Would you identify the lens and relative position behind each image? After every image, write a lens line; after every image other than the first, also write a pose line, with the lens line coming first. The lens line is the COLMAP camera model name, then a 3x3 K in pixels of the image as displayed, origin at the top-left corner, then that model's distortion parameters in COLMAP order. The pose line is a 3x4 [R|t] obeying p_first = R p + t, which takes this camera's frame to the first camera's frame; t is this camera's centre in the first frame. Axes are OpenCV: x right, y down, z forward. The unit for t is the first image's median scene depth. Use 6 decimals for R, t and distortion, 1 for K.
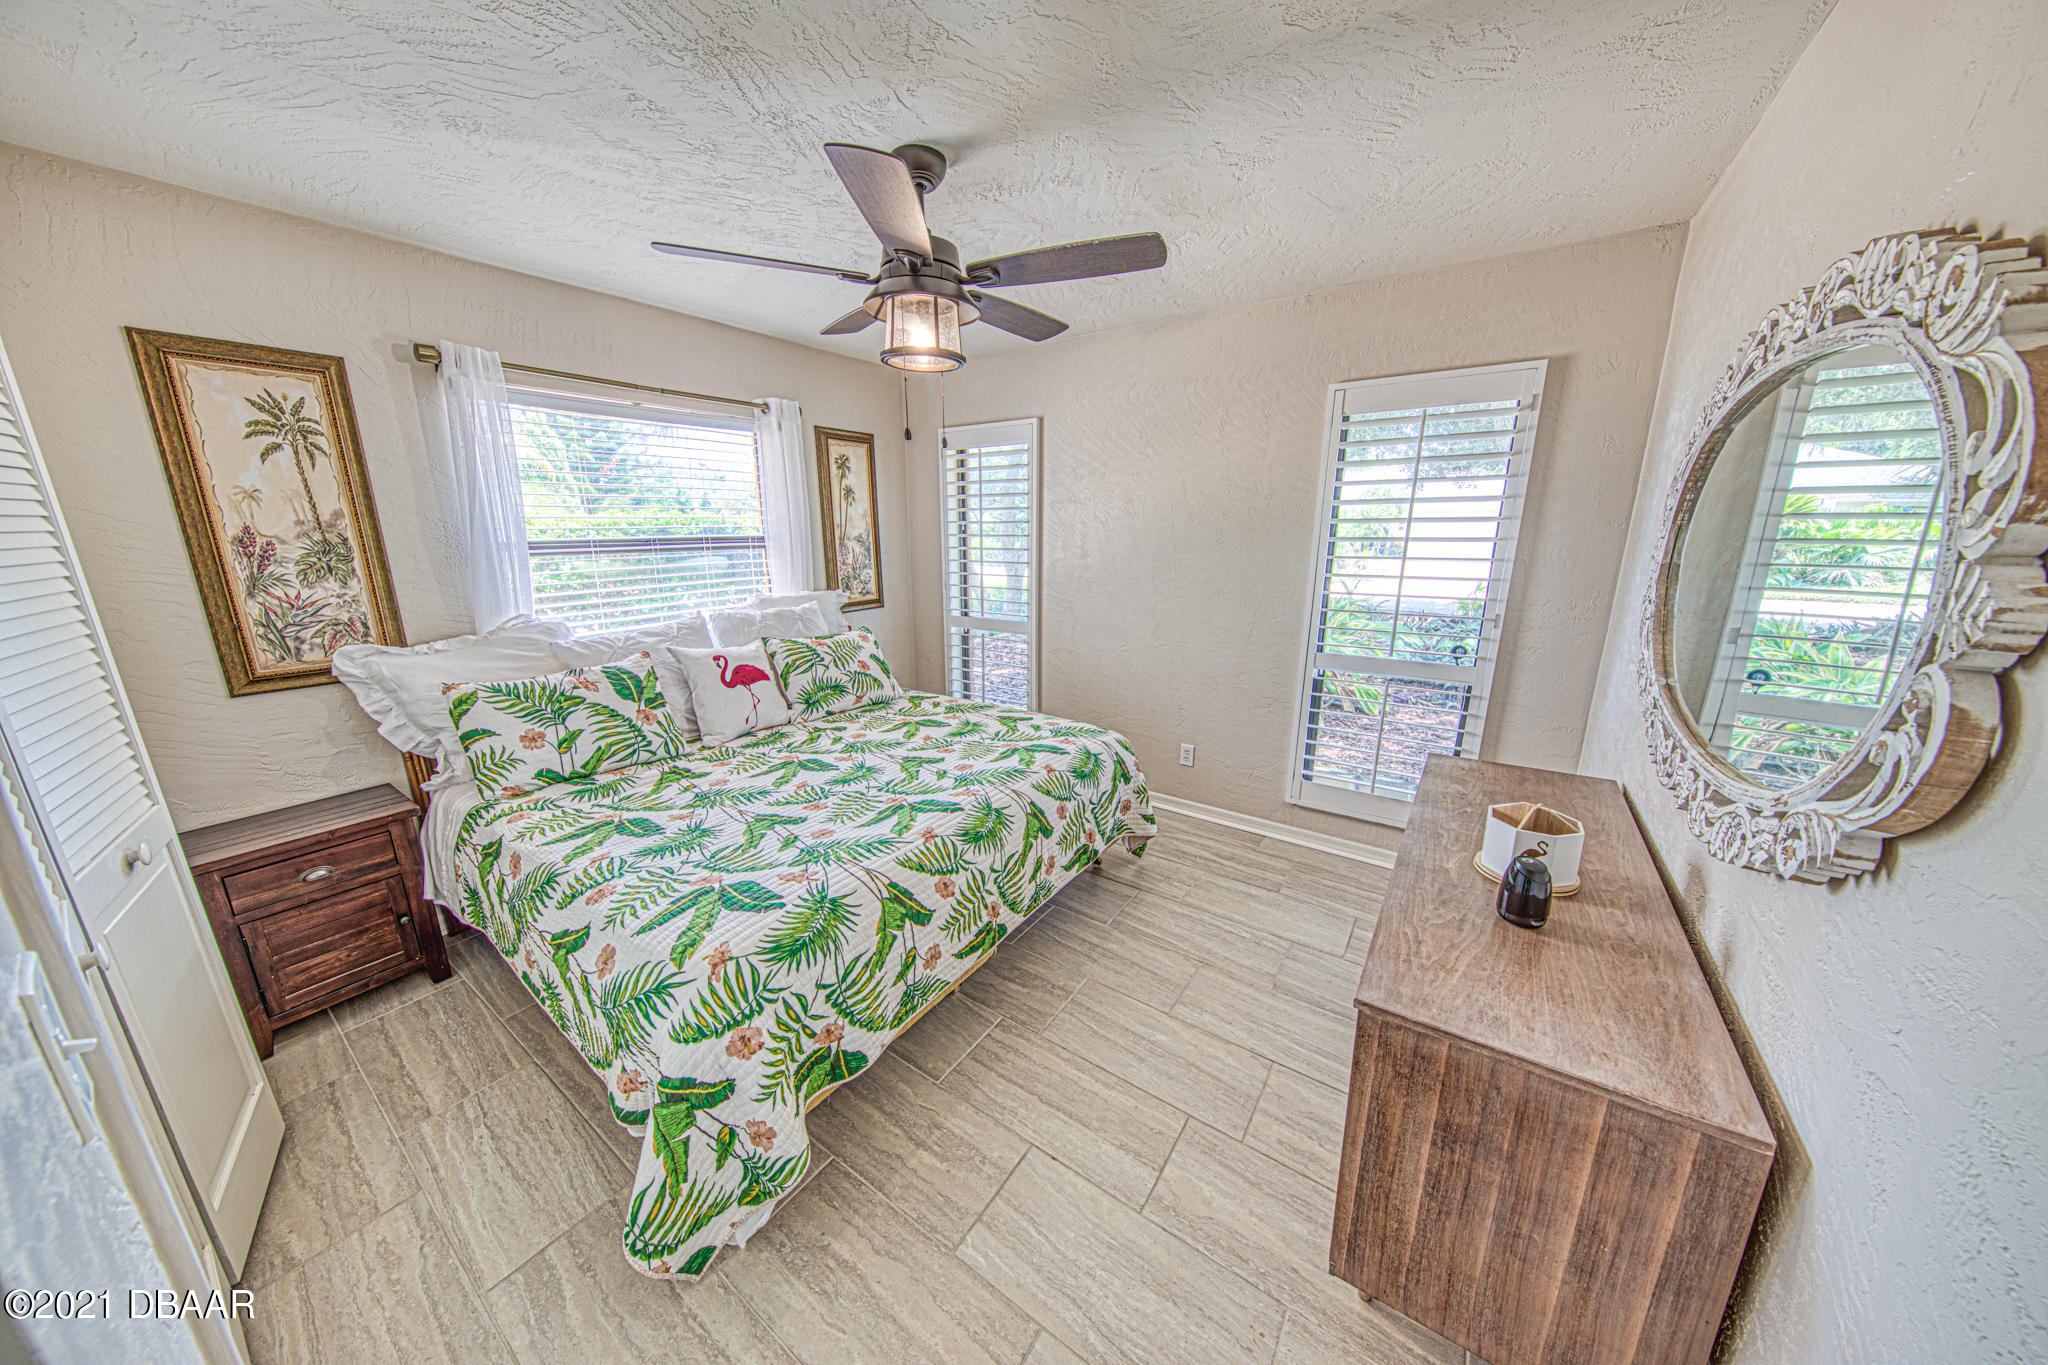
lens RADIAL K [[644.2, 0, 1017.9], [0, 644.2, 686.4], [0, 0, 1]] dist [0.007803, -0.005734]
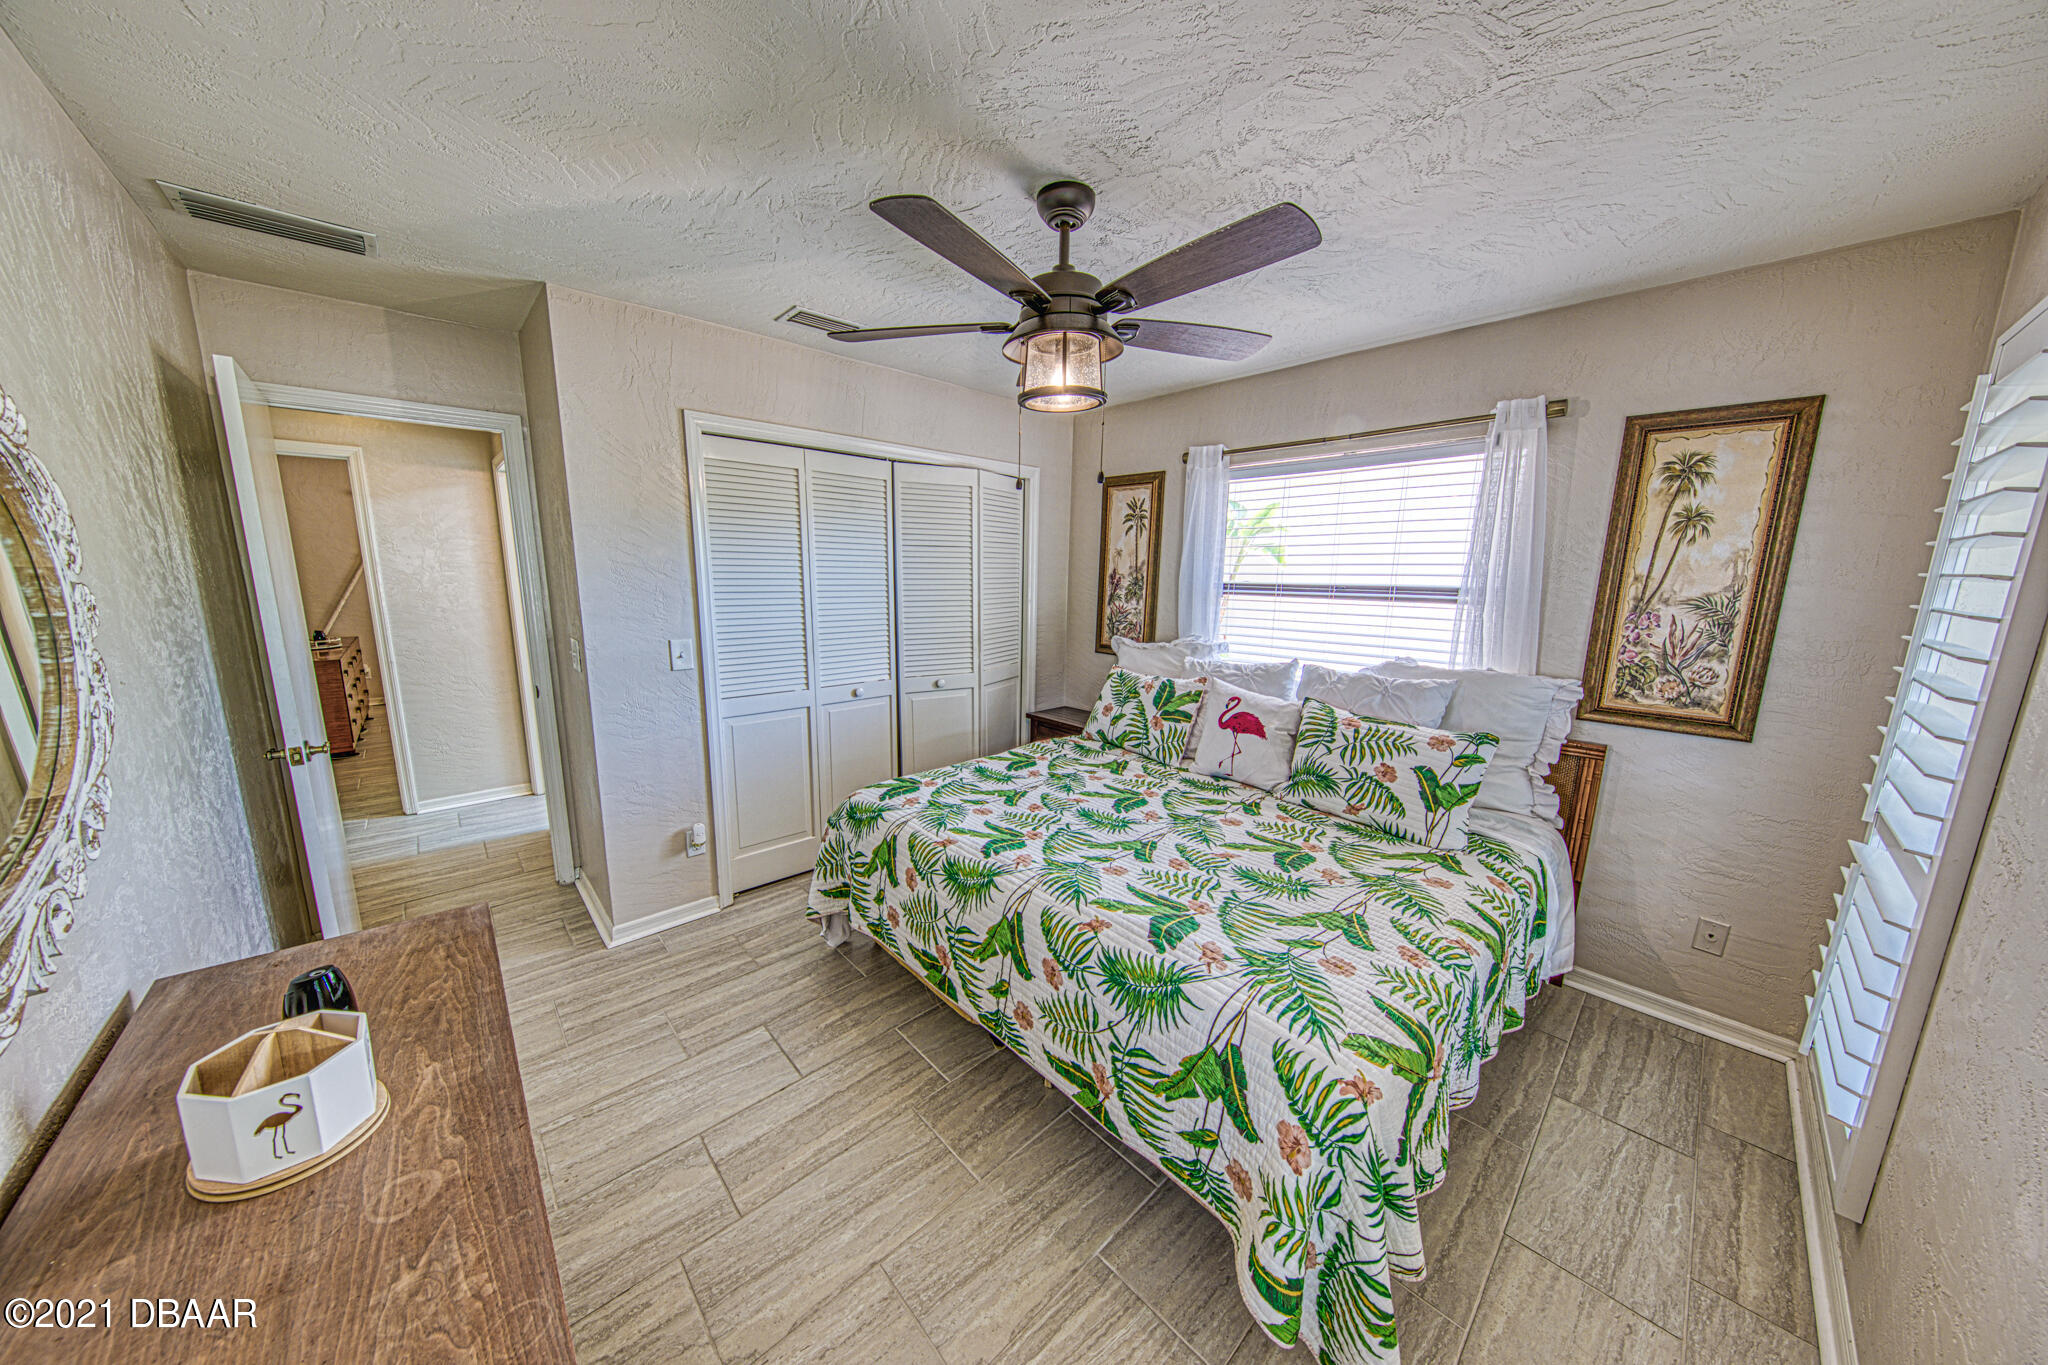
lens RADIAL K [[644.2, 0, 1017.9], [0, 644.2, 686.4], [0, 0, 1]] dist [0.007803, -0.005734]
pose [[-0.212265, 0.178813, -0.960713, 0.619958], [-0.250386, 0.940345, 0.230343, -0.224903], [0.944590, 0.289443, -0.154830, 0.874517]]
